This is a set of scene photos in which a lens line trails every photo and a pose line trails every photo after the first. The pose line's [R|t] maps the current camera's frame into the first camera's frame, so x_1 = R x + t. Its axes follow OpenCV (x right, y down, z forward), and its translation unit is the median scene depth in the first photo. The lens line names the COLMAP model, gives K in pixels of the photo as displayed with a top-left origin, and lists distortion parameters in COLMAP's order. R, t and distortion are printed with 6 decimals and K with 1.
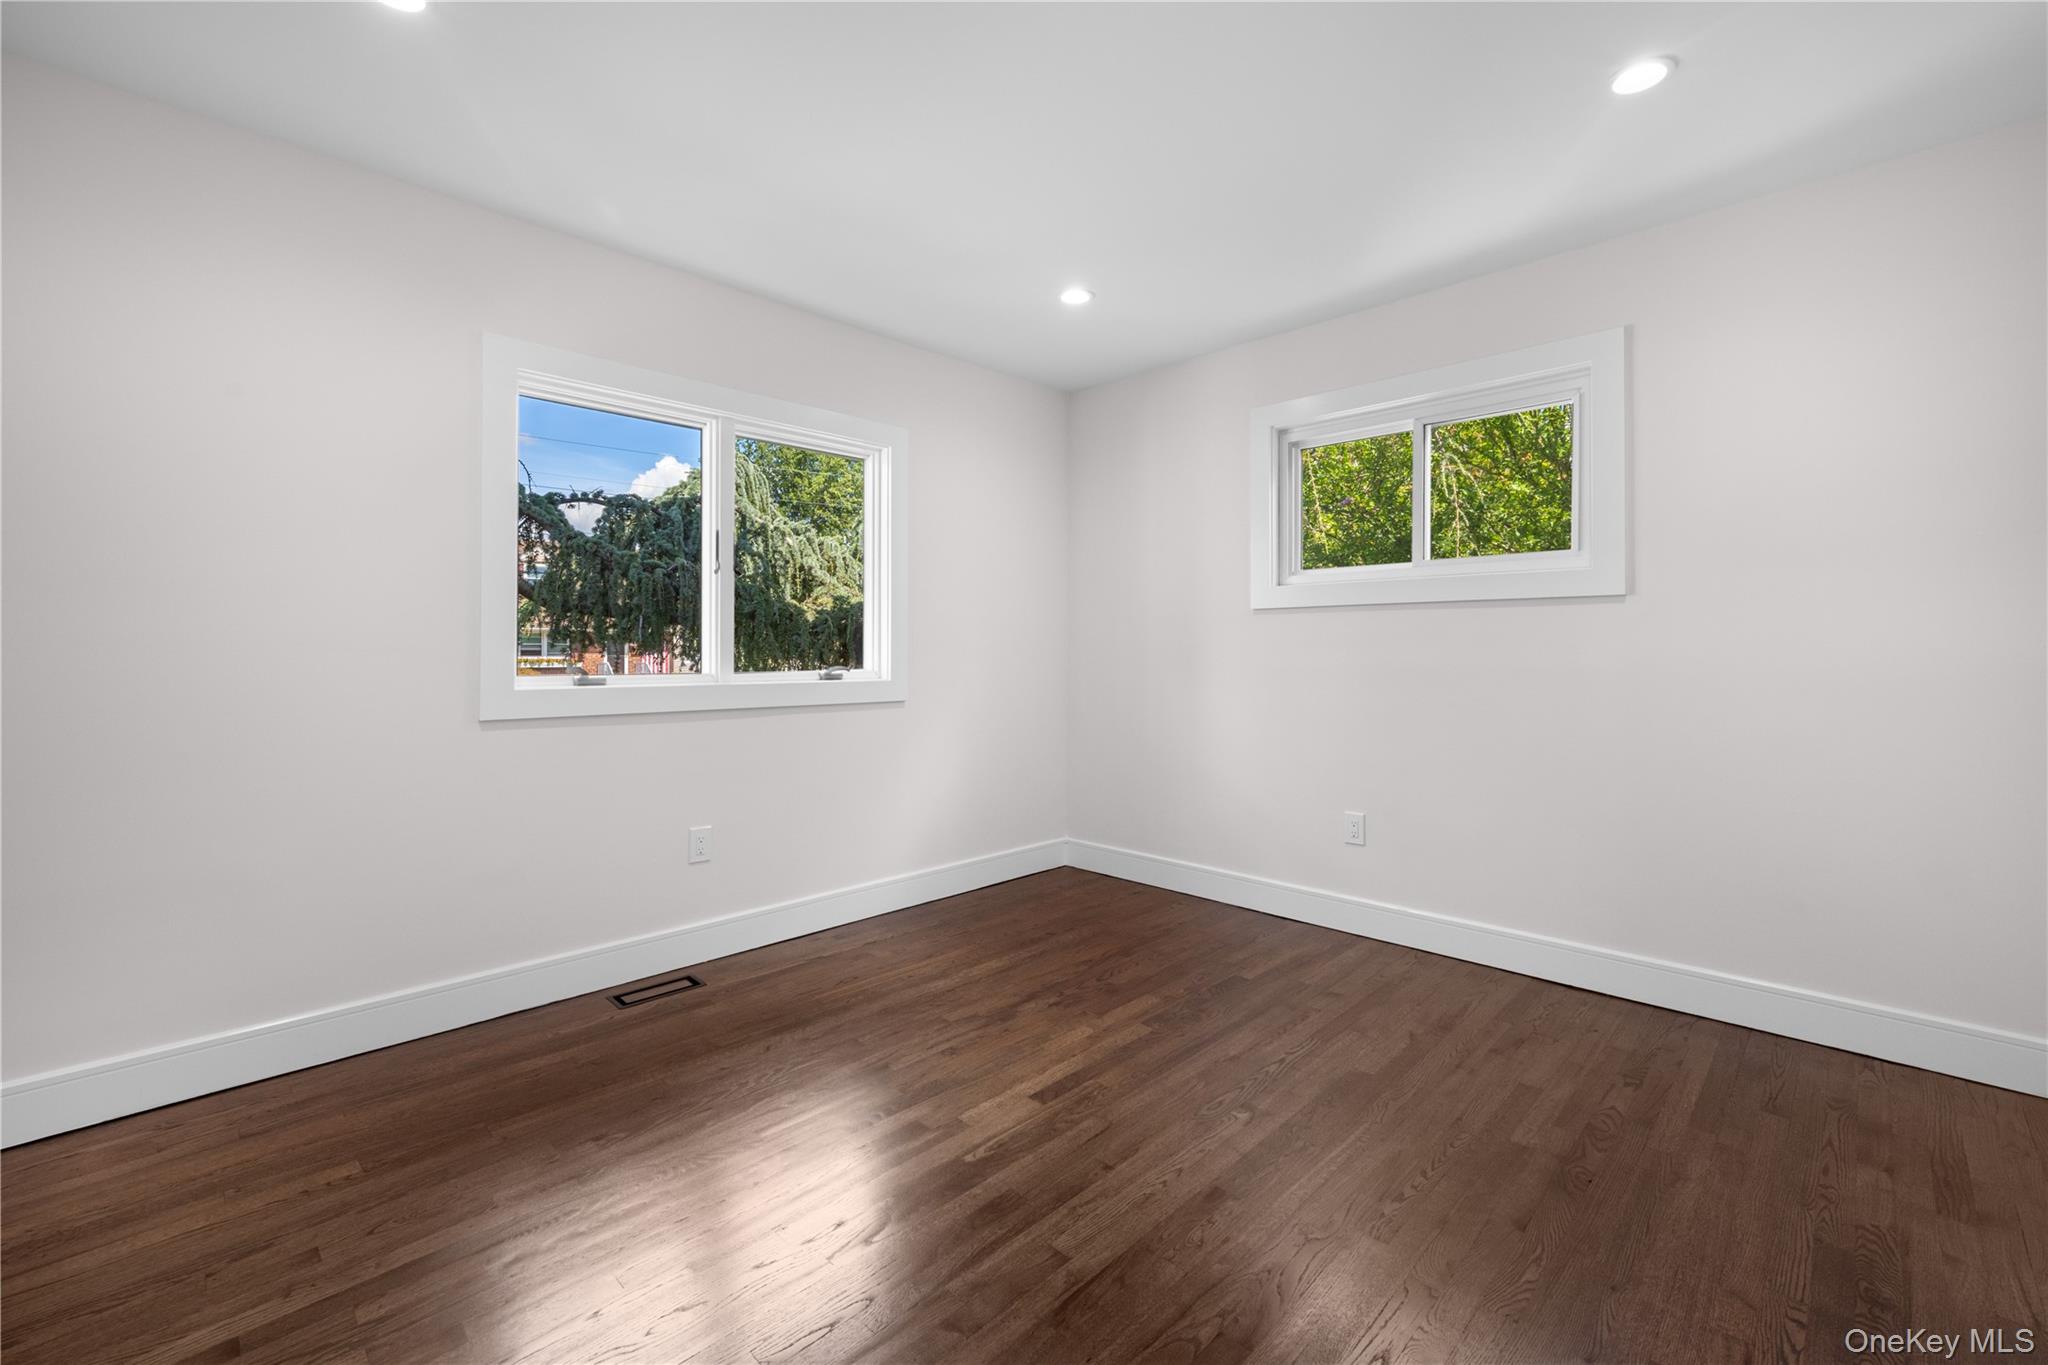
lens RADIAL K [[836.0, 0, 1019.7], [0, 836.0, 651.7], [0, 0, 1]] dist [-0.000631, 0.000029]
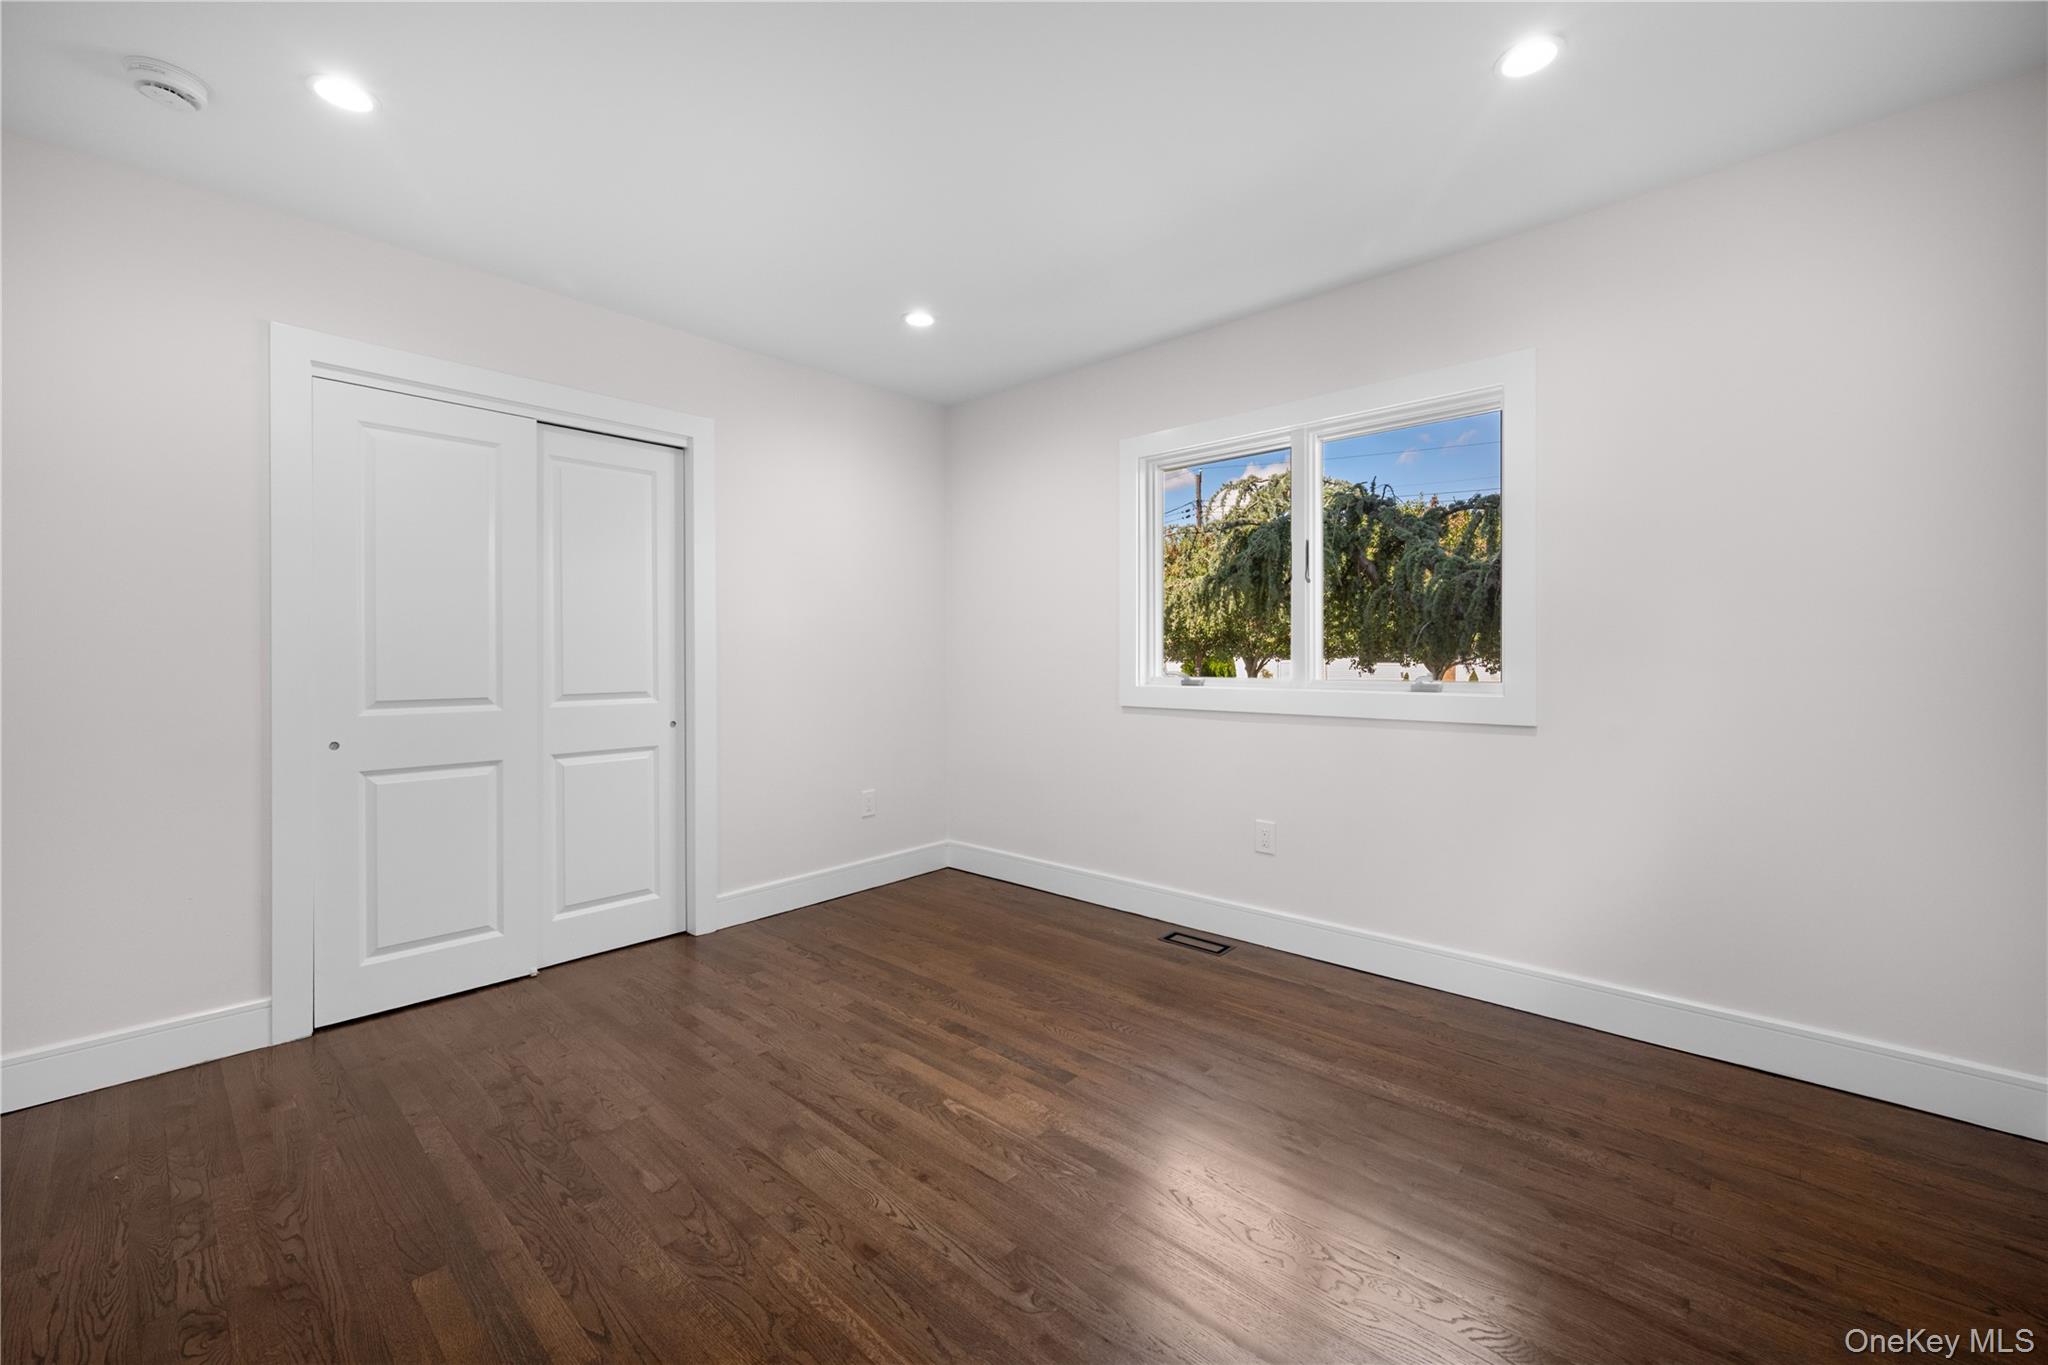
lens RADIAL K [[797.1, 0, 1029.2], [0, 797.1, 661.4], [0, 0, 1]] dist [-0.000227, -0.000079]
pose [[0.067527, 0.003437, -0.997712, 0.674030], [0.003432, 0.999987, 0.003677, -0.001742], [0.997712, -0.003673, 0.067514, 0.675319]]
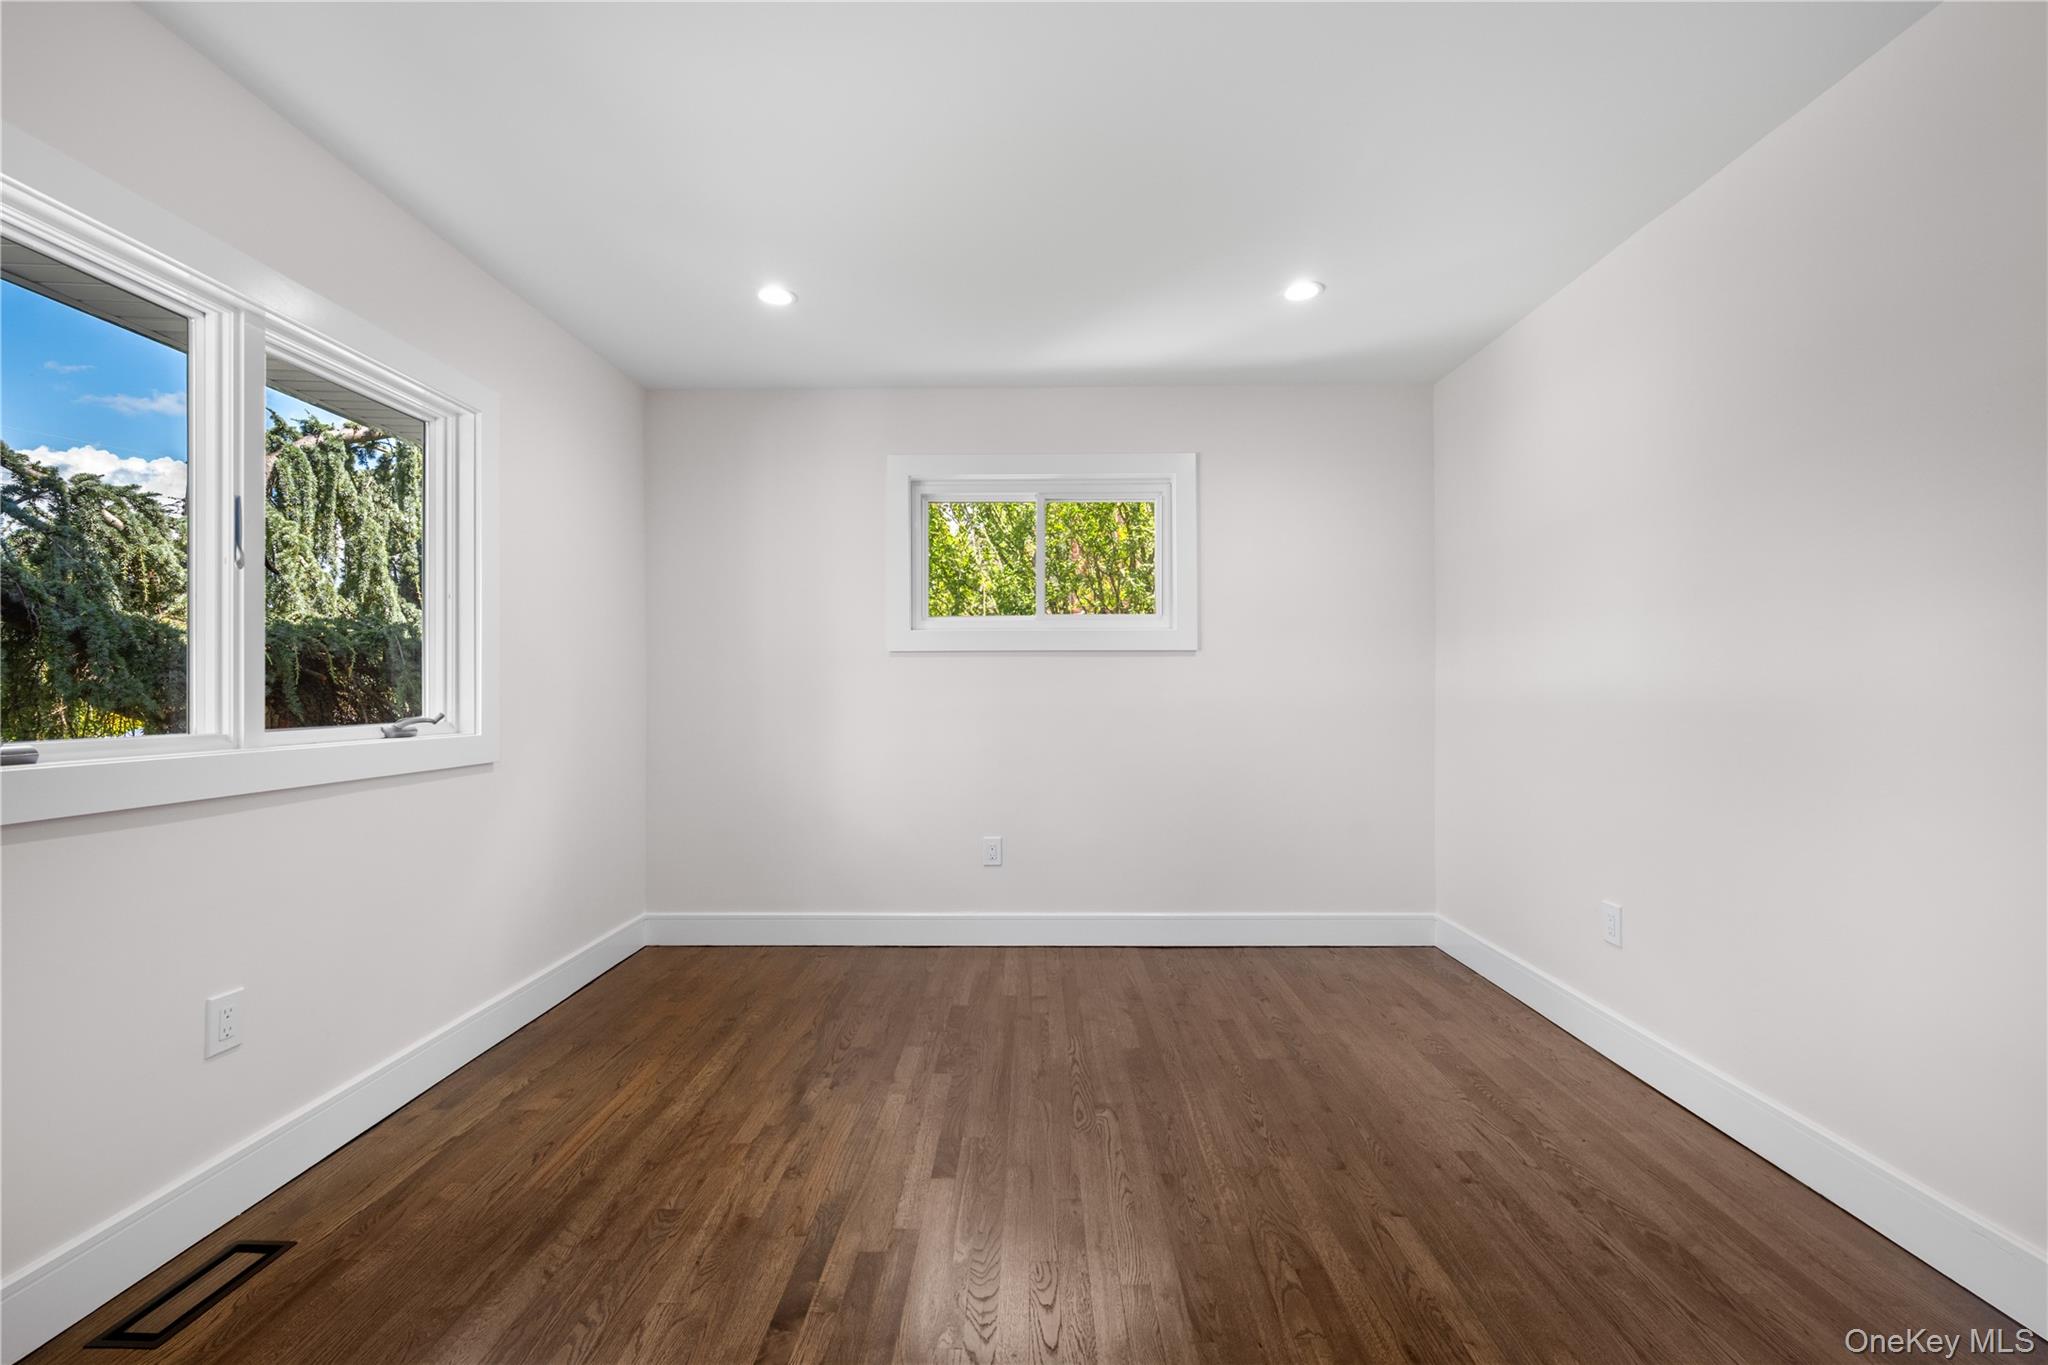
lens RADIAL K [[847.4, 0, 995.7], [0, 847.4, 694.2], [0, 0, 1]] dist [-0.000236, -0.000085]
pose [[0.728851, -0.005302, 0.684651, -0.424636], [0.003799, 0.999986, 0.003701, -0.003050], [-0.684661, -0.000096, 0.728861, 0.199547]]
